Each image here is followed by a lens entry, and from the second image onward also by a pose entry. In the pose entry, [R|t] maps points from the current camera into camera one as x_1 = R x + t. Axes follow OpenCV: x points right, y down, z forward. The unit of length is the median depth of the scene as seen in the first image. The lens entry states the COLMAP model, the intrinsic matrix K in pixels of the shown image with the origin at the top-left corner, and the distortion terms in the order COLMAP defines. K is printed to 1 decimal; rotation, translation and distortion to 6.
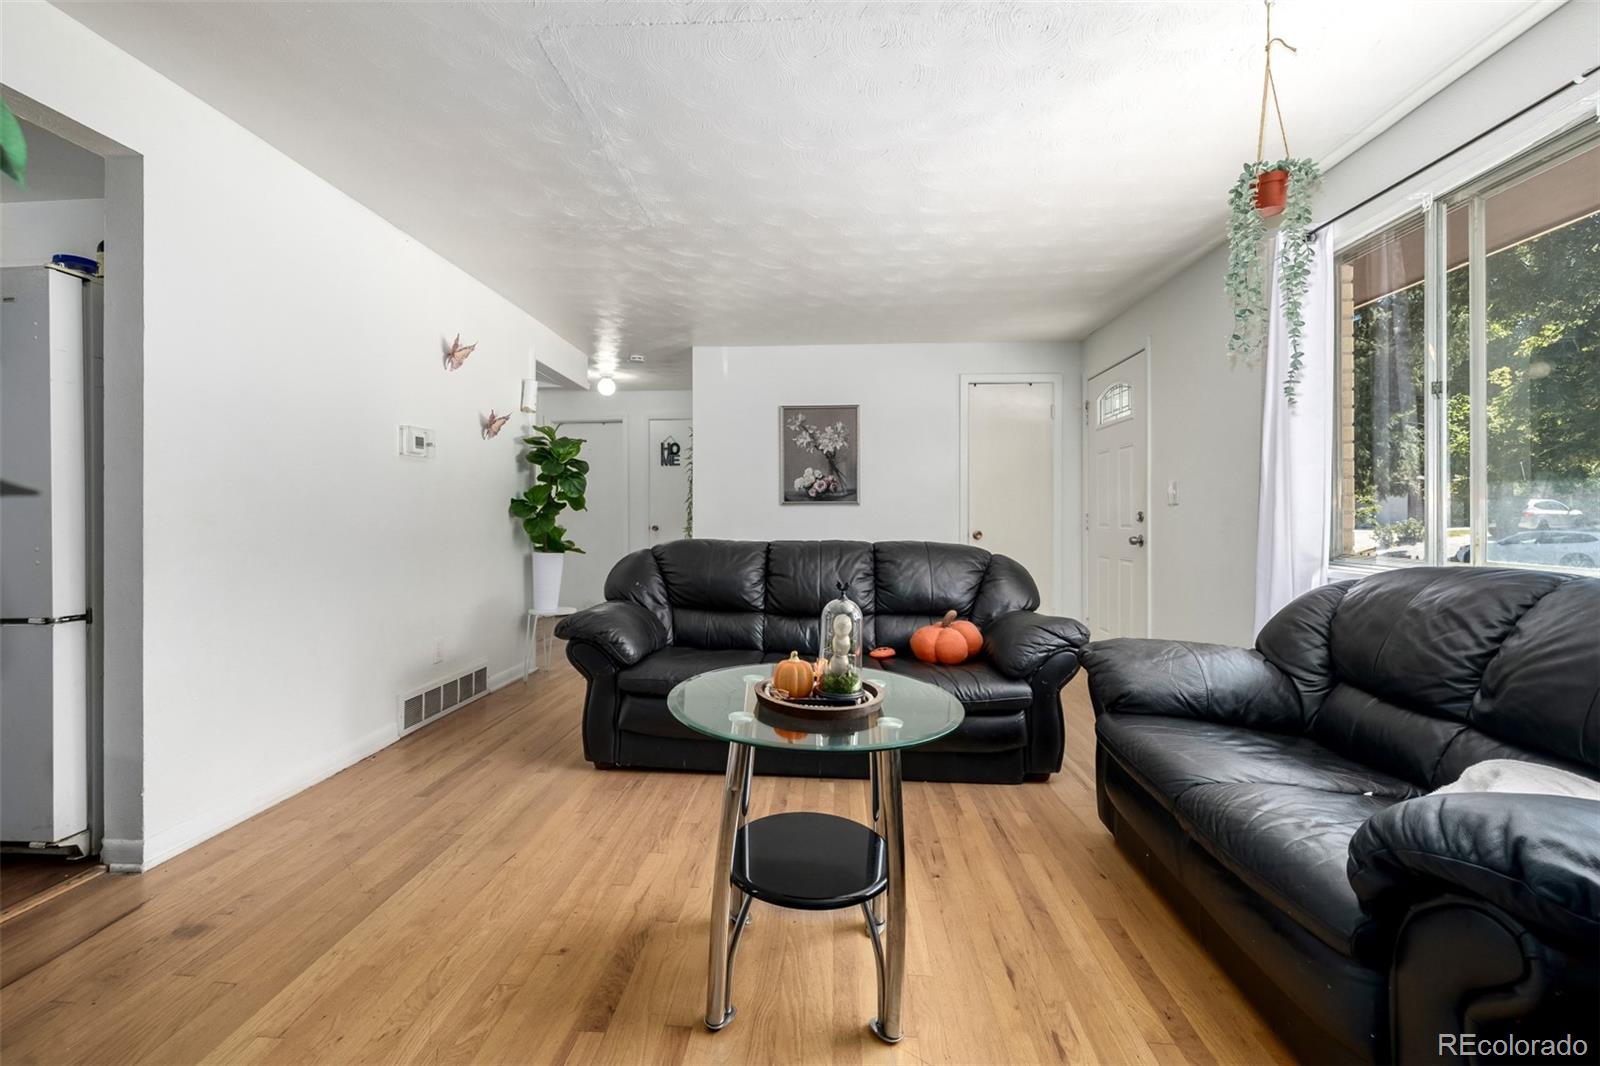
lens RADIAL K [[675.8, 0, 790.8], [0, 675.8, 514.2], [0, 0, 1]] dist [0.000630, 0.000247]
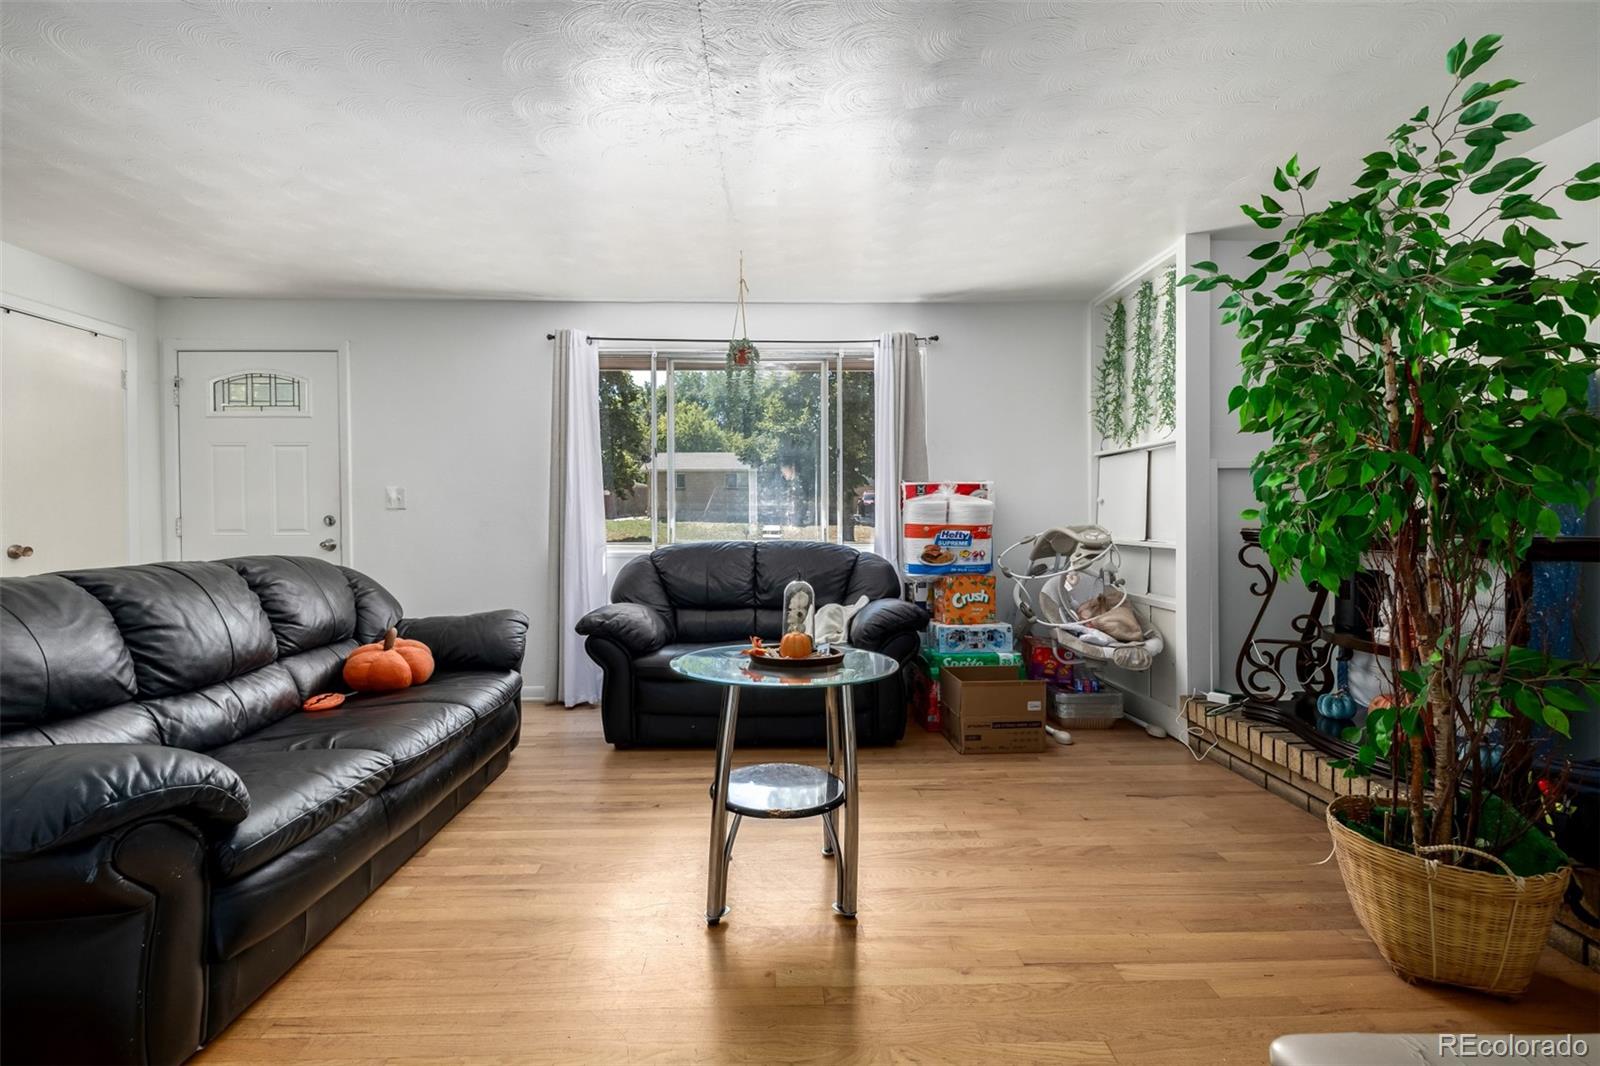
lens RADIAL K [[677.8, 0, 795.4], [0, 677.8, 520.0], [0, 0, 1]] dist [-0.000452, -0.000128]
pose [[-0.097193, -0.007887, 0.995234, -0.621878], [0.000110, 0.999969, 0.007936, -0.005386], [-0.995266, 0.000881, -0.097189, 0.503904]]
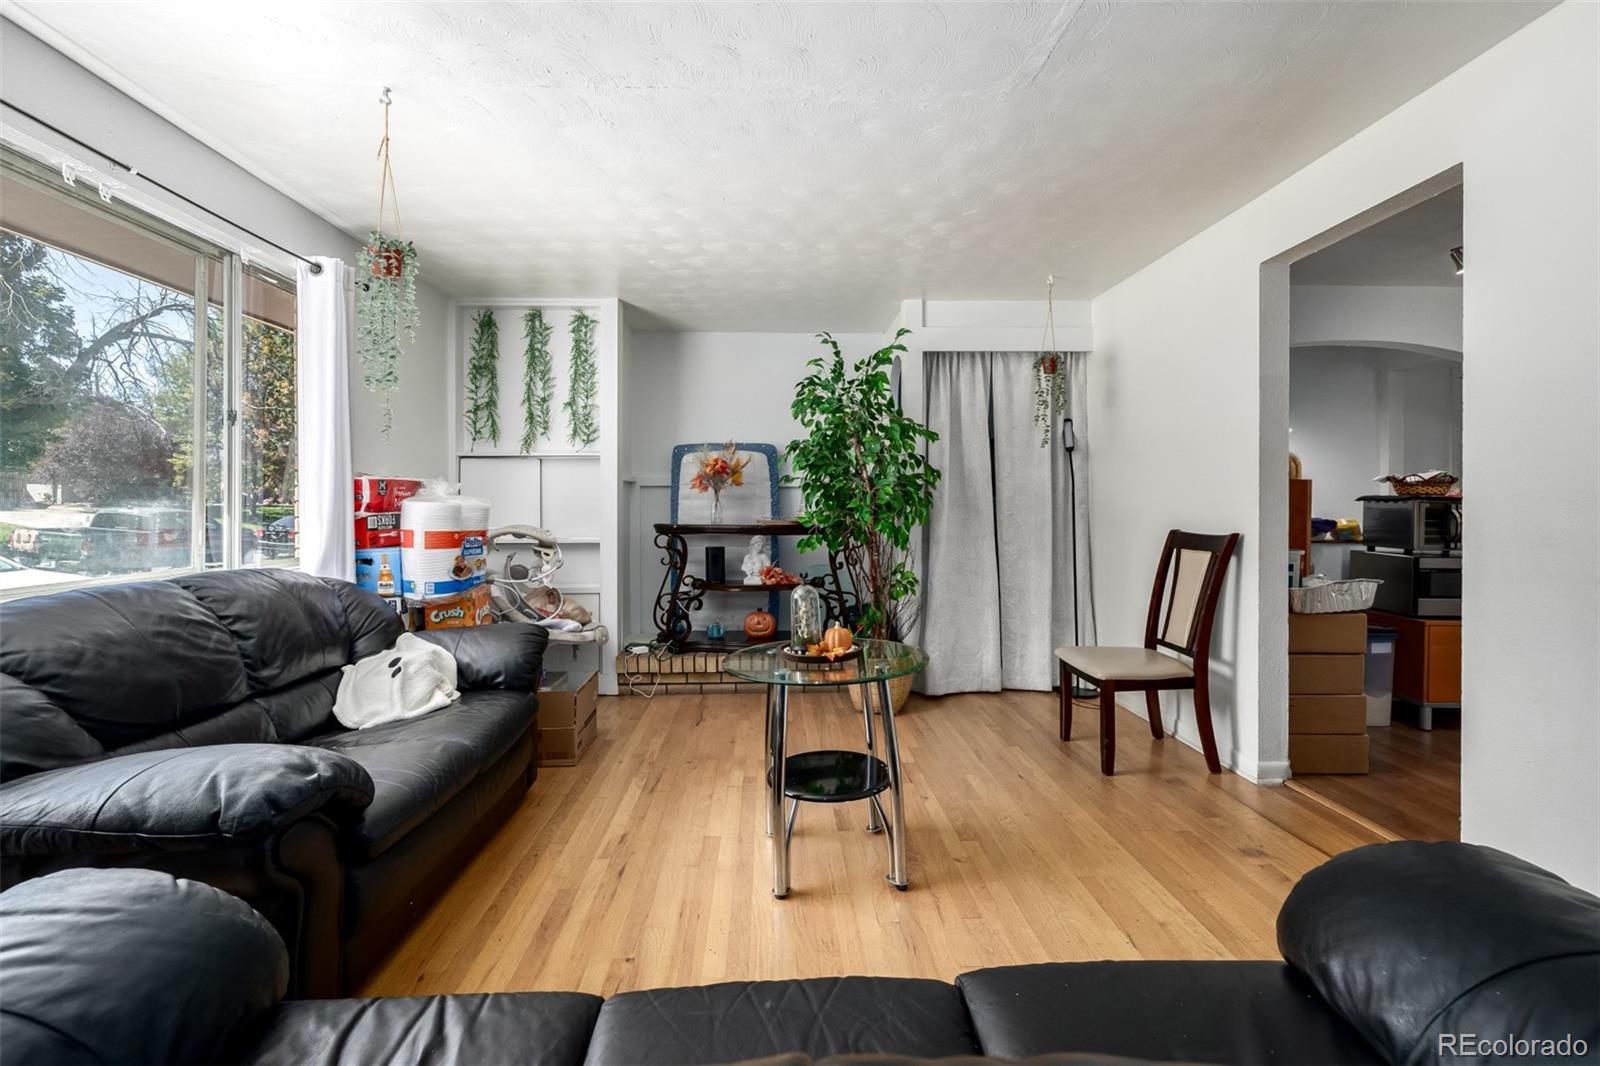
lens RADIAL K [[680.3, 0, 791.5], [0, 680.3, 505.9], [0, 0, 1]] dist [-0.000352, 0.000121]
pose [[-0.995366, 0.001070, -0.096148, 0.051857], [0.000934, 0.999998, 0.001461, -0.023085], [0.096150, 0.001364, -0.995366, 1.094159]]
